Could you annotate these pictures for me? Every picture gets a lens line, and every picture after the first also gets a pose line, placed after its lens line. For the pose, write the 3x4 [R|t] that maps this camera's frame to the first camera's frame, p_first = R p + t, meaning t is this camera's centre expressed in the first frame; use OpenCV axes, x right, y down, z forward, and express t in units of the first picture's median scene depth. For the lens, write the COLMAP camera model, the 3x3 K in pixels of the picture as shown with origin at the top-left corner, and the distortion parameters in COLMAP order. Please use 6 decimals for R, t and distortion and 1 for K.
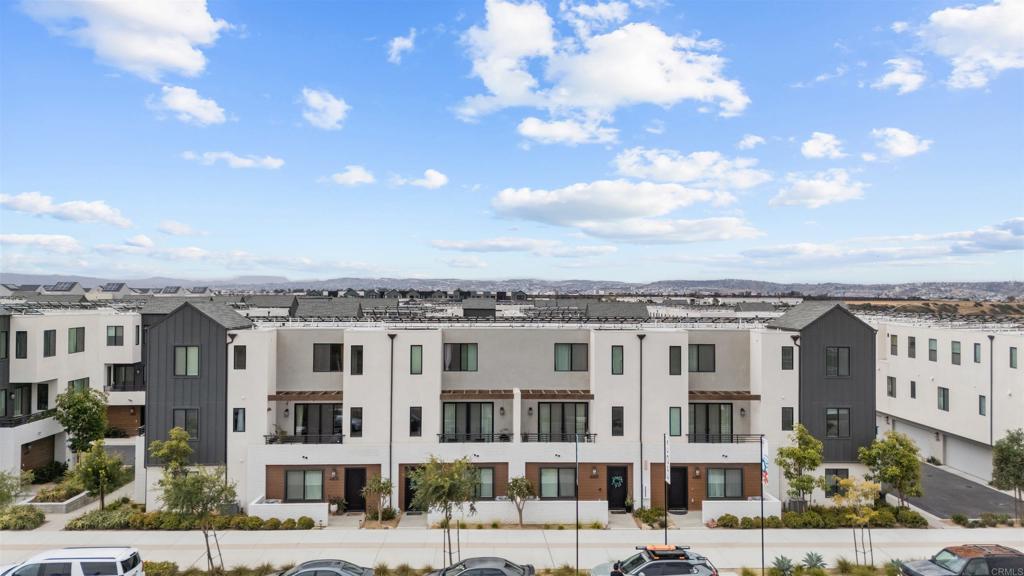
lens RADIAL K [[762.7, 0, 508.8], [0, 762.7, 281.6], [0, 0, 1]] dist [0.034309, -0.006191]
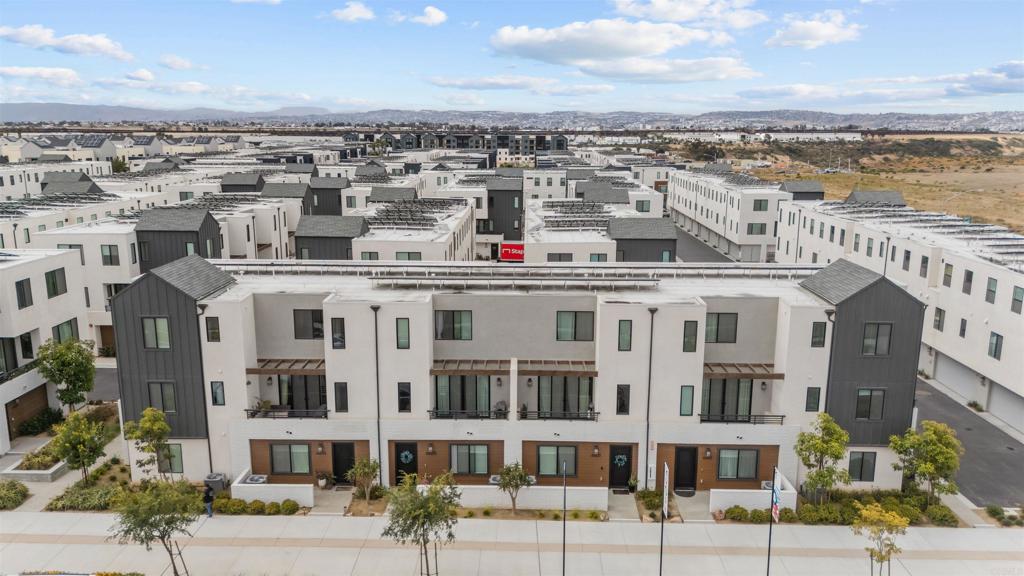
lens RADIAL K [[762.7, 0, 509.2], [0, 762.7, 287.7], [0, 0, 1]] dist [0.034309, -0.006191]
pose [[0.998460, 0.009457, -0.054658, 0.054703], [0.002888, 0.975160, 0.221484, -0.151583], [0.055395, -0.221301, 0.973631, 0.130375]]
